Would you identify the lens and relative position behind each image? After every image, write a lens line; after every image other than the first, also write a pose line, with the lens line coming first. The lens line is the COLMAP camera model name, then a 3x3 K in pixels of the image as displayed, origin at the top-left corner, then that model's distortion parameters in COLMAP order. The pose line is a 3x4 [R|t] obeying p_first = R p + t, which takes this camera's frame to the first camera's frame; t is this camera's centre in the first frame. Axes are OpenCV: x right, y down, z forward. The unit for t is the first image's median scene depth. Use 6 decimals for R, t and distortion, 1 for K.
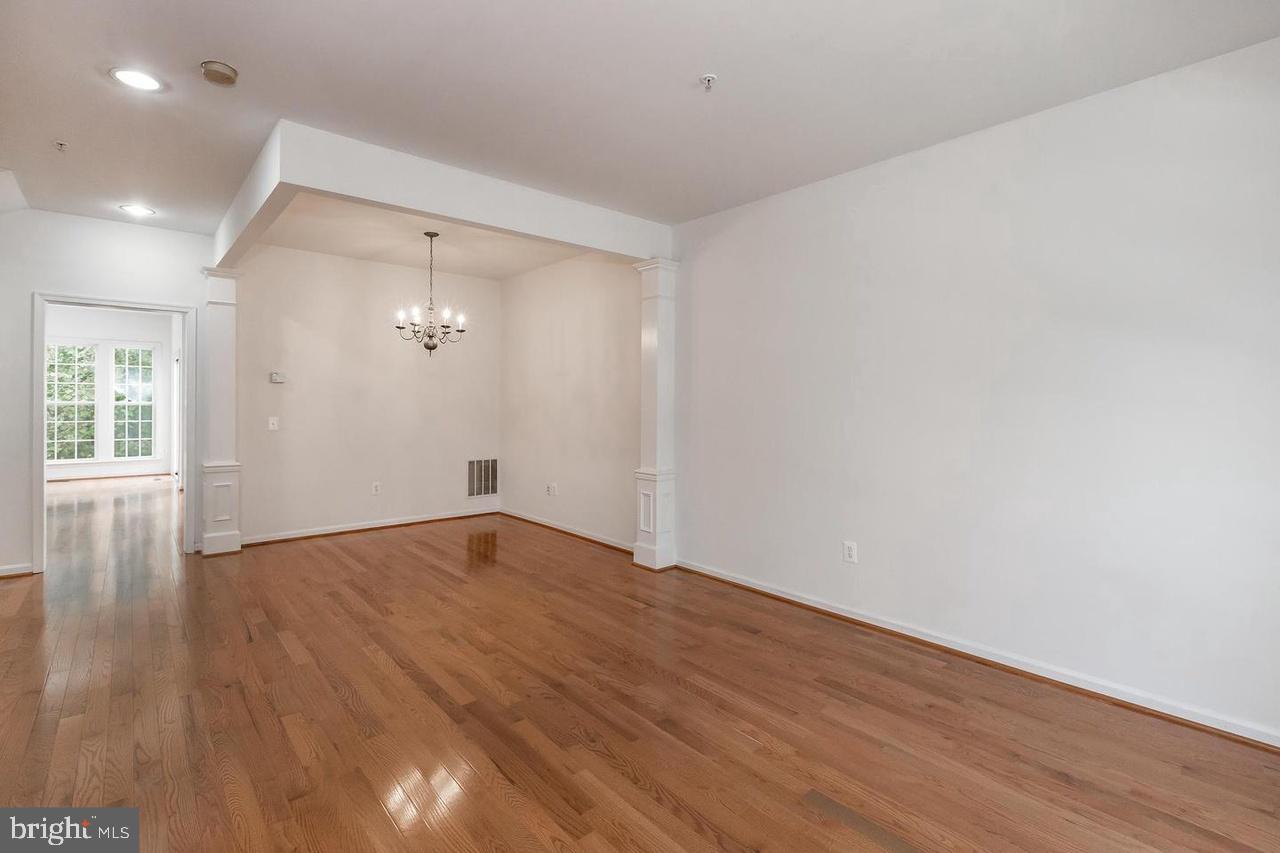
lens RADIAL K [[581.0, 0, 638.3], [0, 581.0, 406.6], [0, 0, 1]] dist [-0.001091, -0.000170]
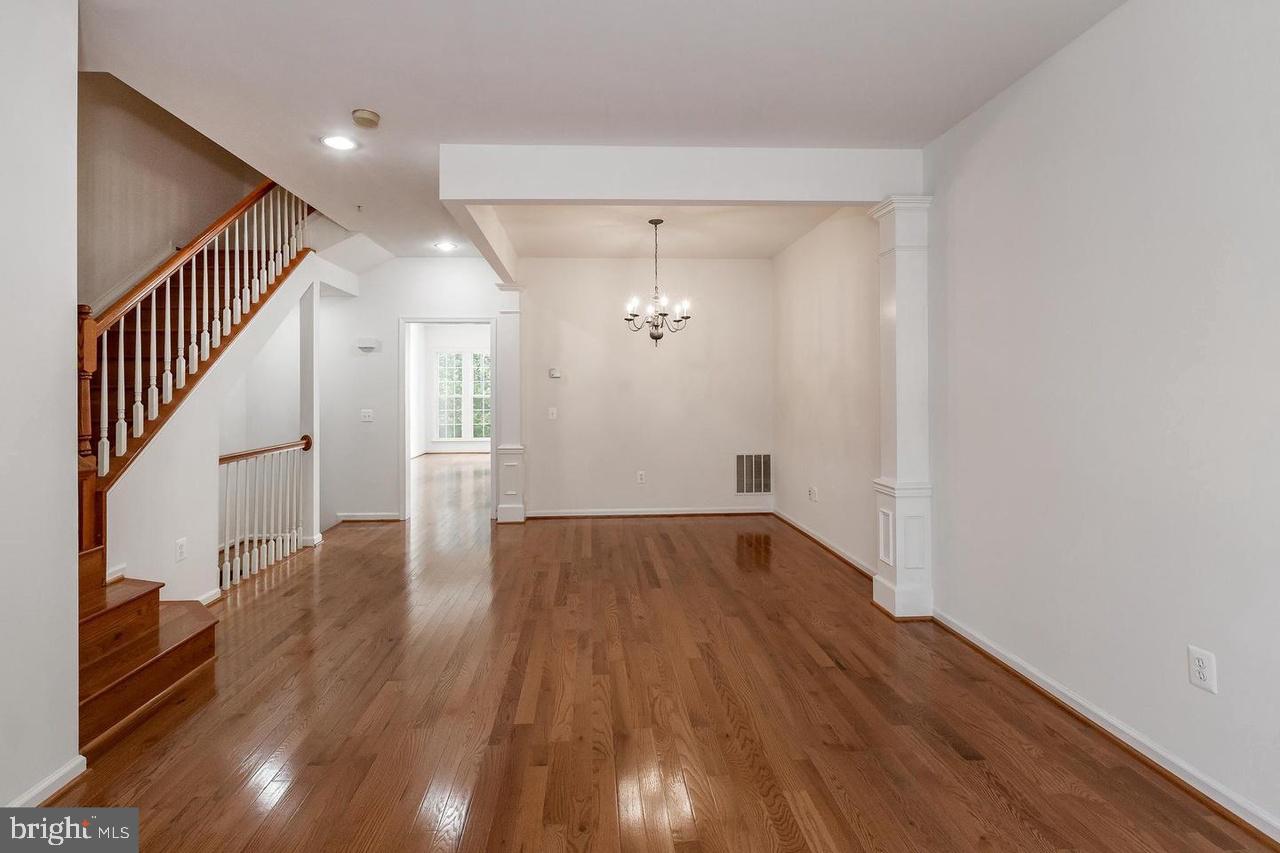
lens RADIAL K [[590.4, 0, 623.8], [0, 590.4, 389.2], [0, 0, 1]] dist [0.002046, 0.000057]
pose [[0.789038, -0.014519, -0.614173, 0.215370], [0.007254, 0.999871, -0.014317, -0.000662], [0.614302, 0.006841, 0.789041, 0.189012]]
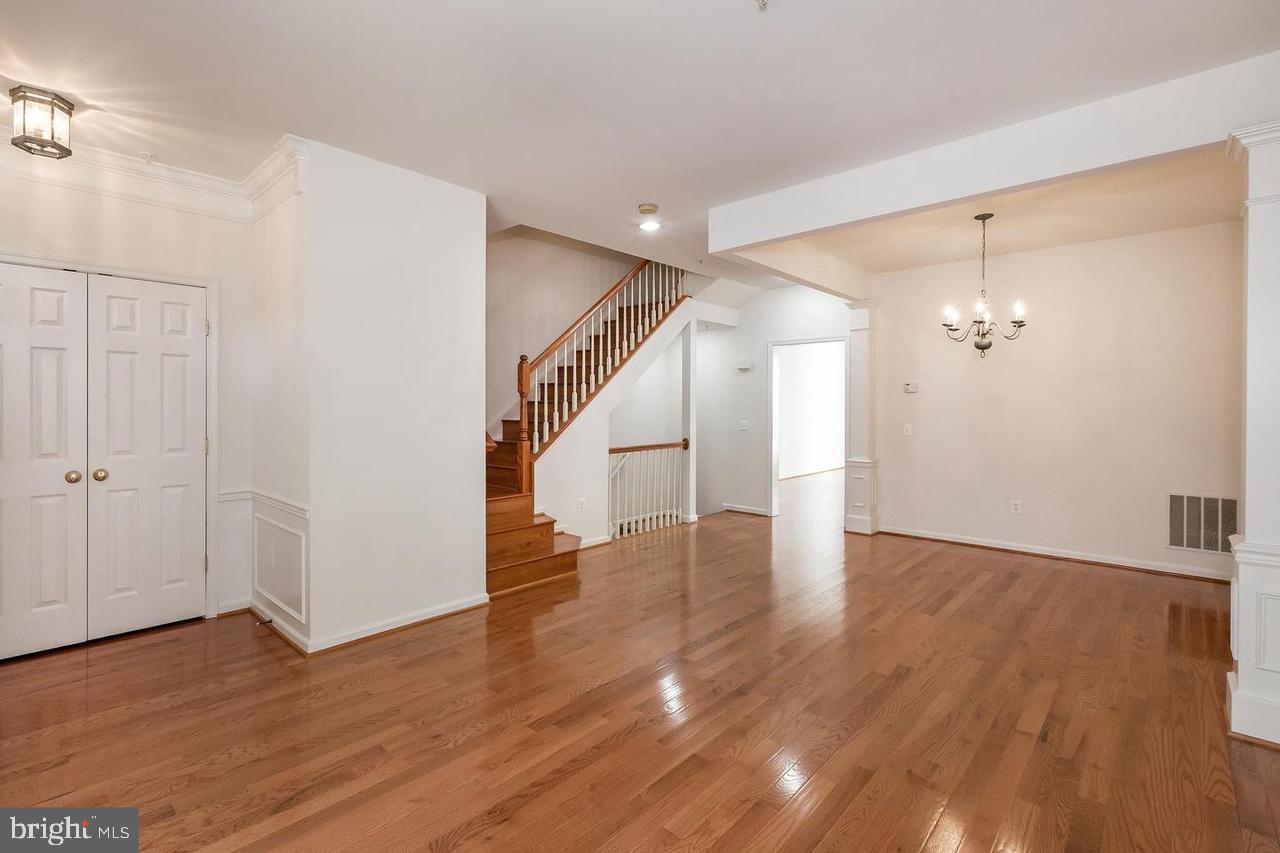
lens RADIAL K [[591.7, 0, 641.1], [0, 591.7, 414.7], [0, 0, 1]] dist [-0.001812, -0.000321]
pose [[0.118908, 0.007997, -0.992873, 0.478795], [-0.009824, 0.999928, 0.006877, -0.001506], [0.992857, 0.008937, 0.118978, 0.399354]]
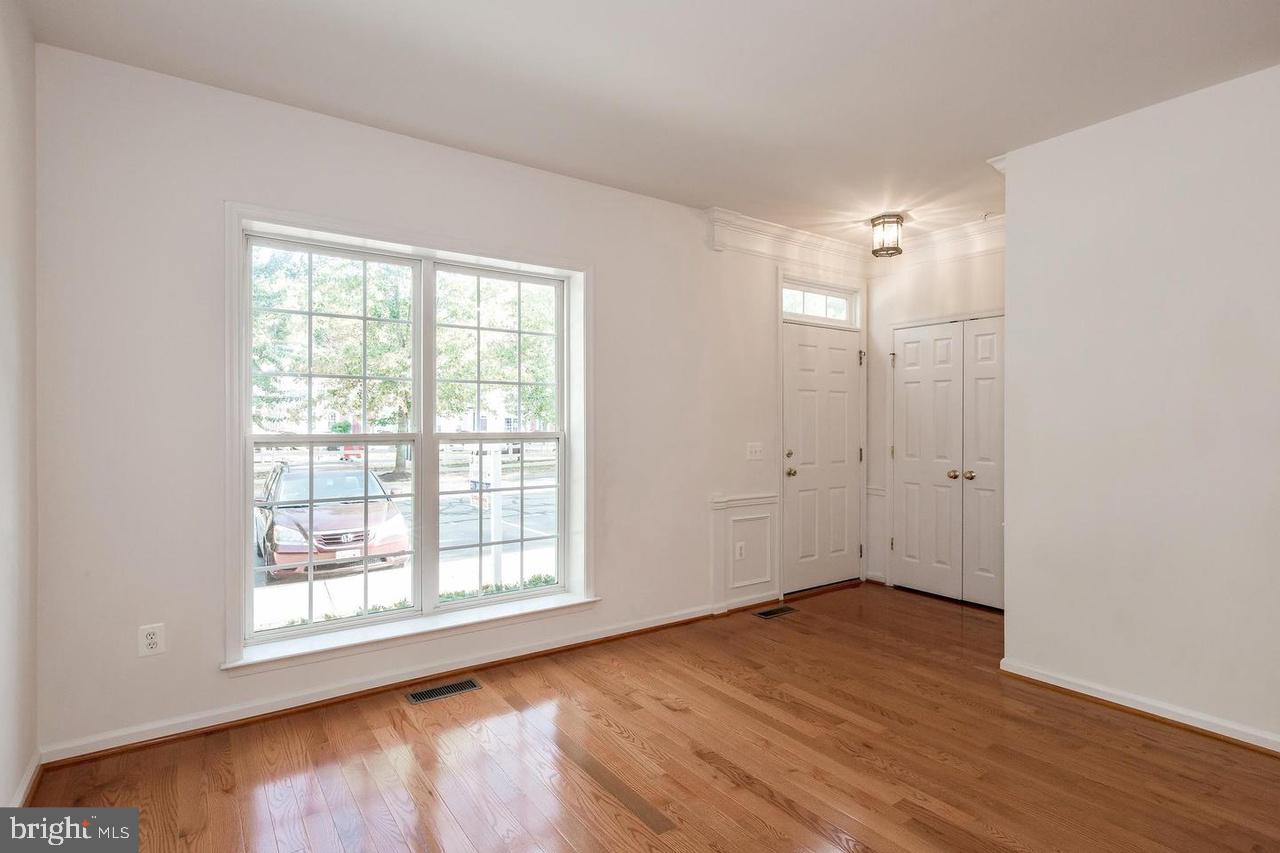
lens RADIAL K [[558.0, 0, 625.0], [0, 558.0, 424.7], [0, 0, 1]] dist [0.021035, -0.000092]
pose [[-0.998785, -0.002446, 0.049217, 0.140394], [-0.001844, 0.999923, 0.012265, -0.006513], [-0.049243, 0.012159, -0.998713, 0.791142]]
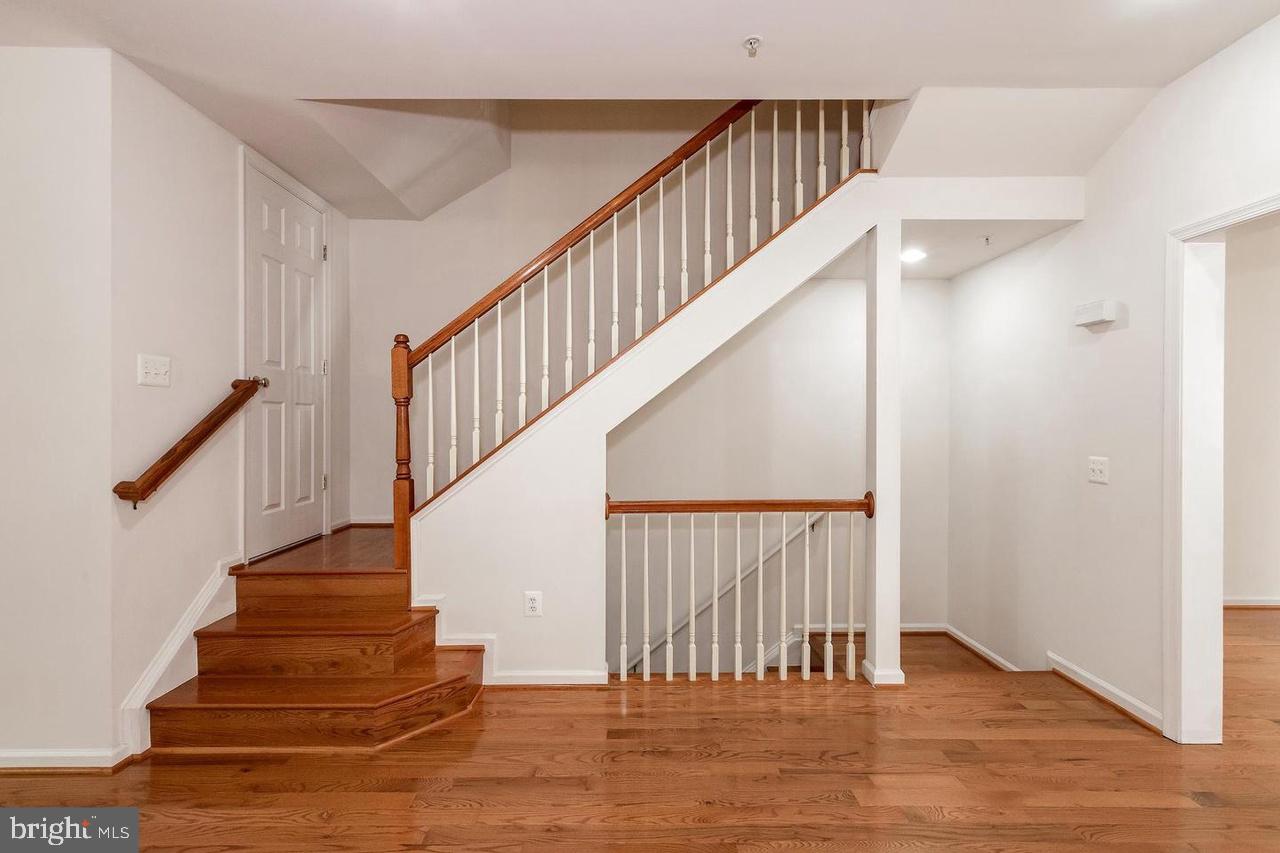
lens RADIAL K [[558.0, 0, 625.0], [0, 558.0, 424.7], [0, 0, 1]] dist [0.021035, -0.000092]
pose [[-0.662590, -0.002299, -0.748979, -0.247501], [-0.009956, 0.999934, 0.005738, -0.009151], [0.748916, 0.011259, -0.662569, 0.851371]]
